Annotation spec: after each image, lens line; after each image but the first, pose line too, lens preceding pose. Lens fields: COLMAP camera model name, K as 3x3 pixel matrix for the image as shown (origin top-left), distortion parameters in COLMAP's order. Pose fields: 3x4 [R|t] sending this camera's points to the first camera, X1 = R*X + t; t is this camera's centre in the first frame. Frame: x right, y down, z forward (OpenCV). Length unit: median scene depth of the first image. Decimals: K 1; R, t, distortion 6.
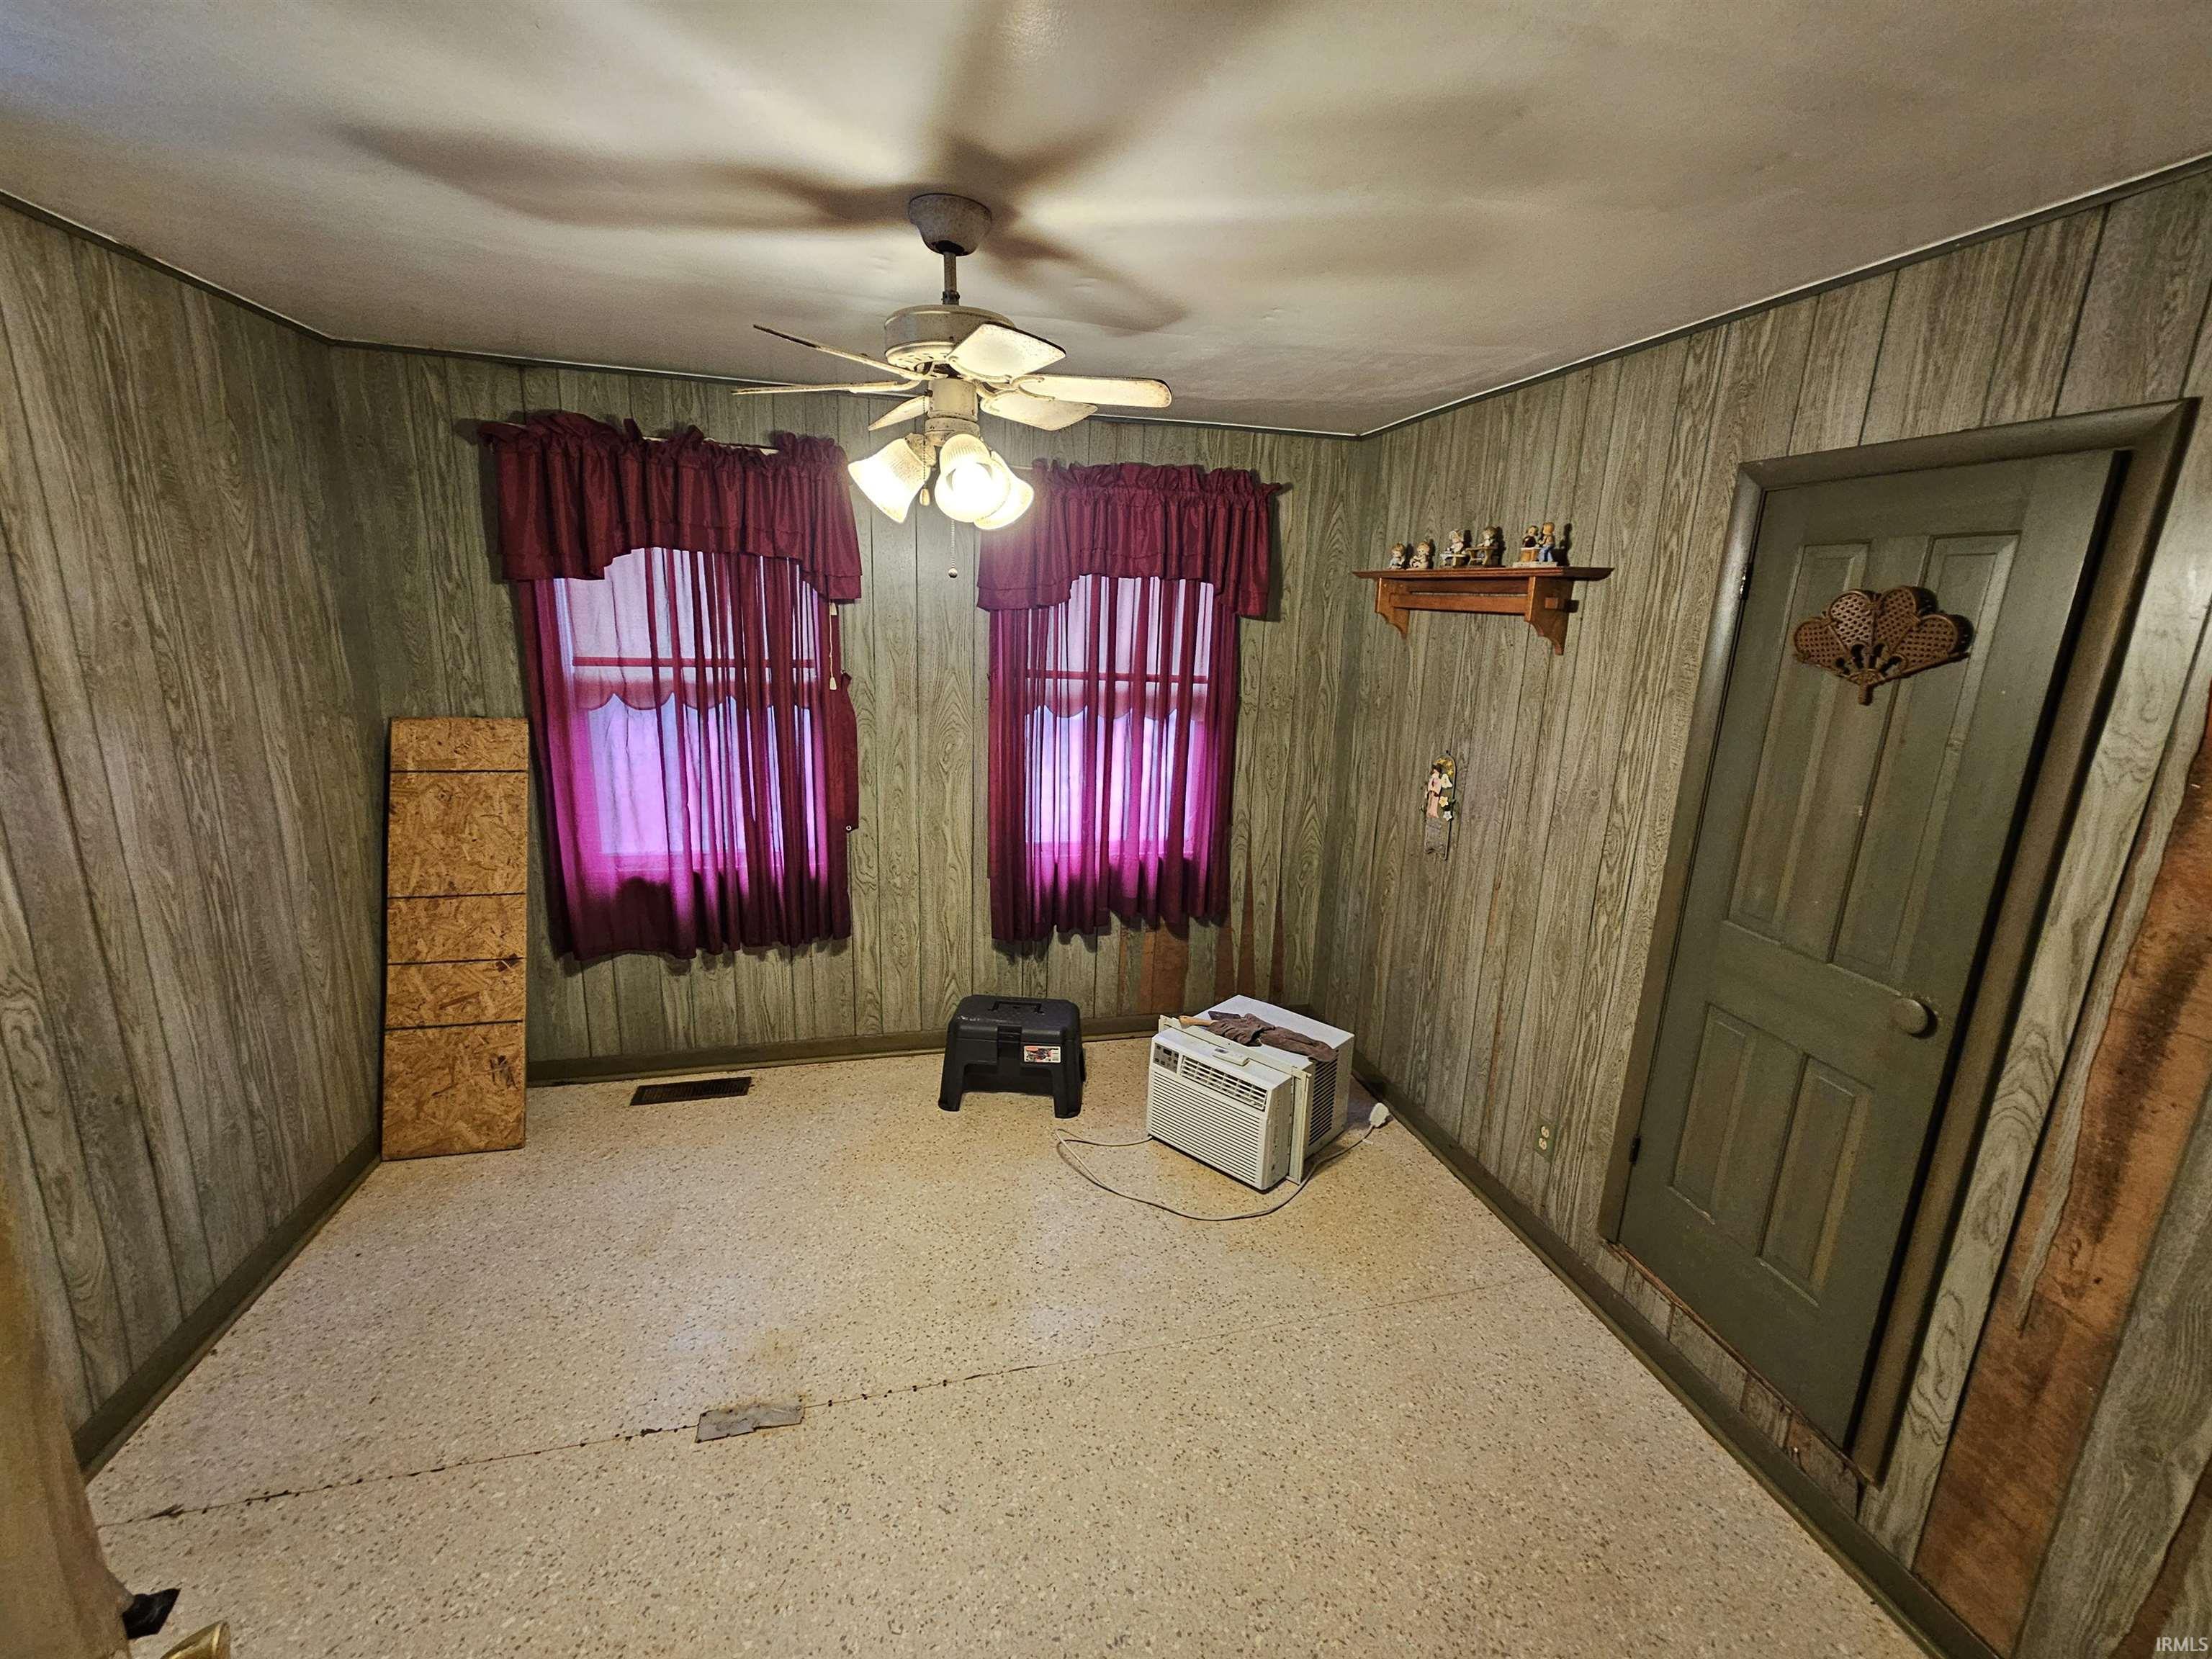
lens RADIAL K [[911.0, 0, 1133.6], [0, 911.0, 820.8], [0, 0, 1]] dist [0.001303, -0.000258]
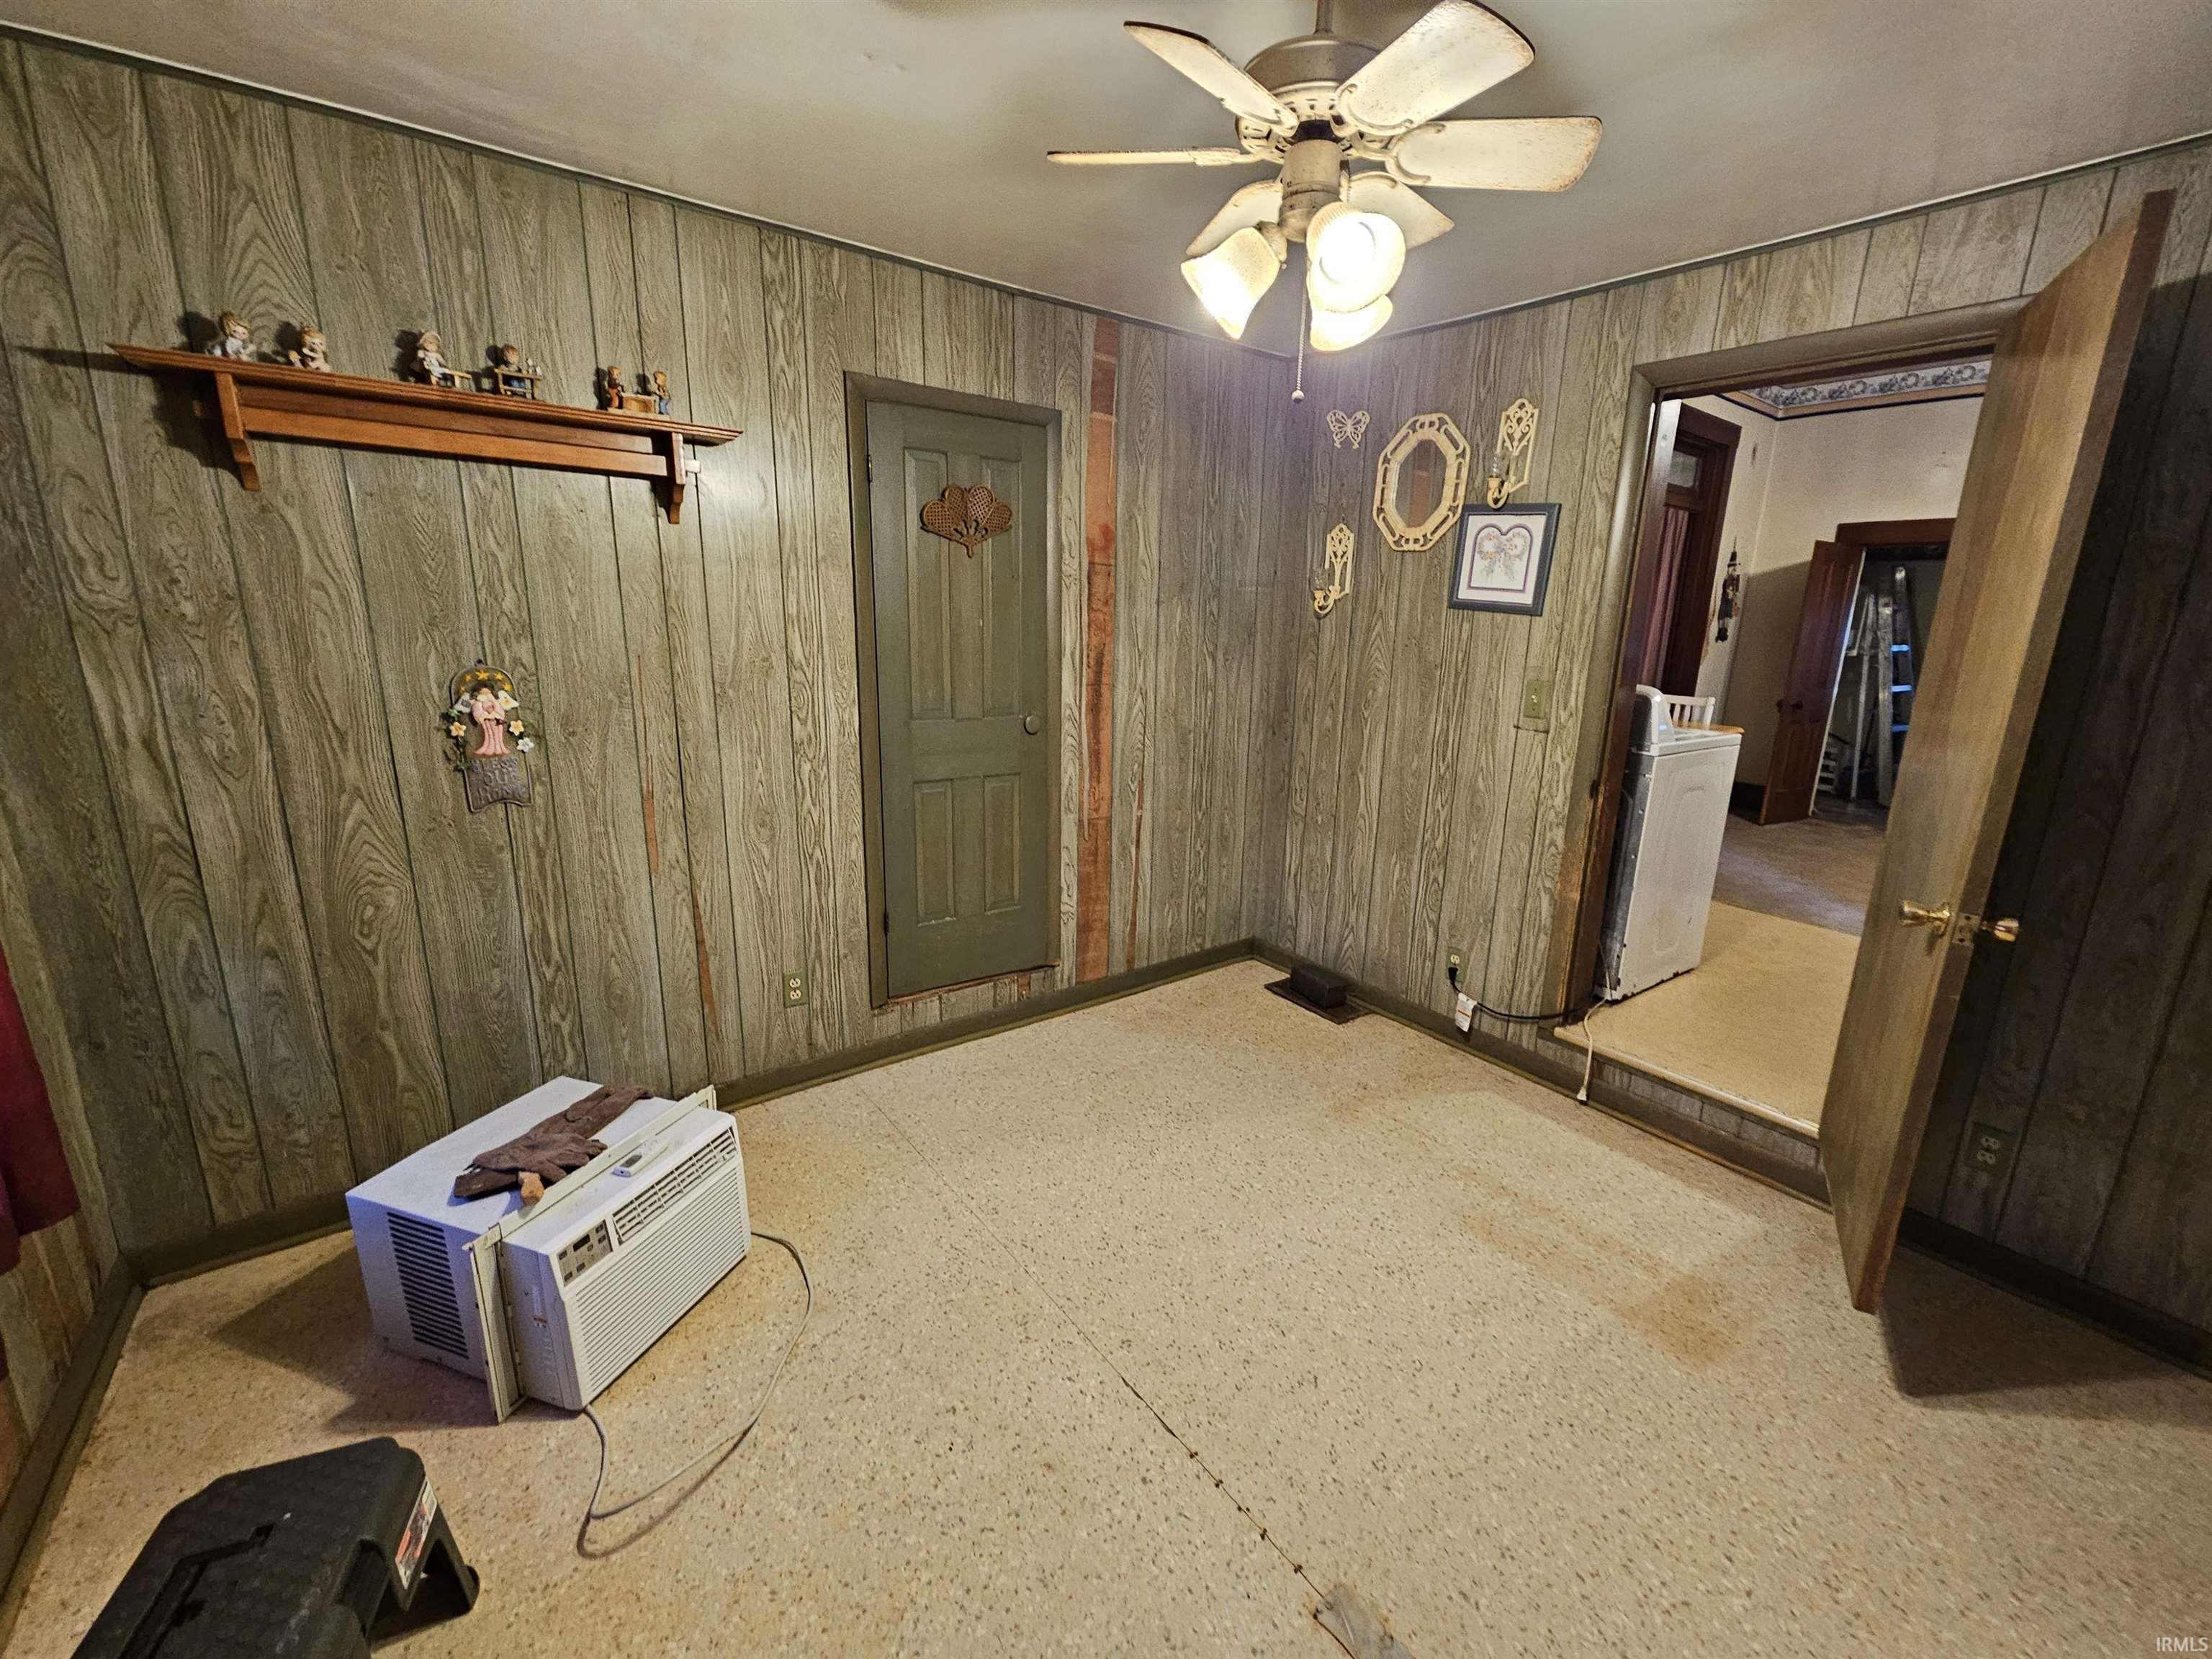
lens RADIAL K [[913.0, 0, 1113.7], [0, 913.0, 822.4], [0, 0, 1]] dist [0.001451, 0.000238]
pose [[-0.366480, -0.267966, 0.891003, -0.679159], [0.172185, 0.921555, 0.347977, -0.163602], [-0.914355, 0.280944, -0.291592, 1.044205]]
